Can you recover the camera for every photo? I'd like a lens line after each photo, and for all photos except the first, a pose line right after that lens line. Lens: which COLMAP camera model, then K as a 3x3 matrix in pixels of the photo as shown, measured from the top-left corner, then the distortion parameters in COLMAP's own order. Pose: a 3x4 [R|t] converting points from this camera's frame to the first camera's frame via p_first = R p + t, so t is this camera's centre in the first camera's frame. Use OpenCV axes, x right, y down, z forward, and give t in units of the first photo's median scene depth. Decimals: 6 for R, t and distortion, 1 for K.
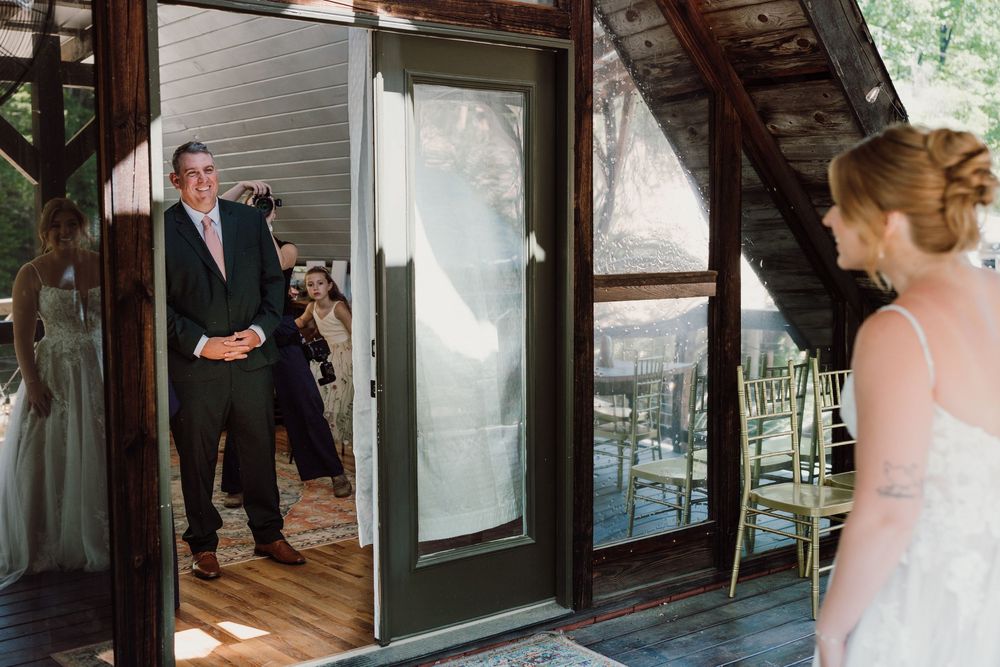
lens RADIAL K [[1209.5, 0, 500.0], [0, 1209.5, 333.5], [0, 0, 1]] dist [0.014142, 0.016660]
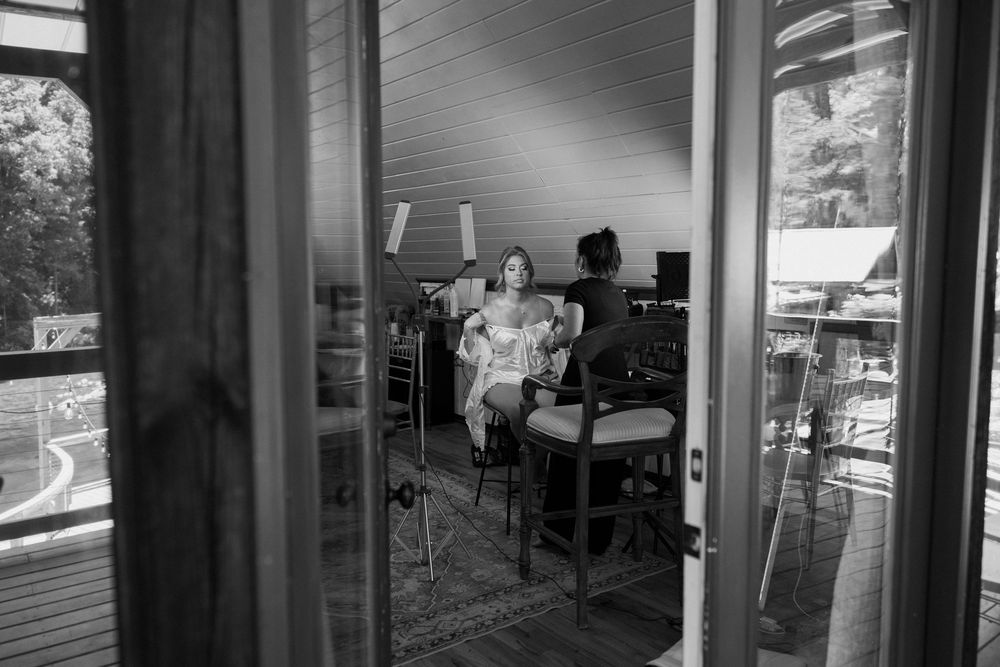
lens RADIAL K [[797.3, 0, 500.0], [0, 797.3, 333.5], [0, 0, 1]] dist [-0.000865, -0.000298]
pose [[0.998629, 0.000307, -0.052342, -0.139424], [0.000337, 0.999924, 0.012294, -0.039250], [0.052342, -0.012294, 0.998554, 0.538396]]
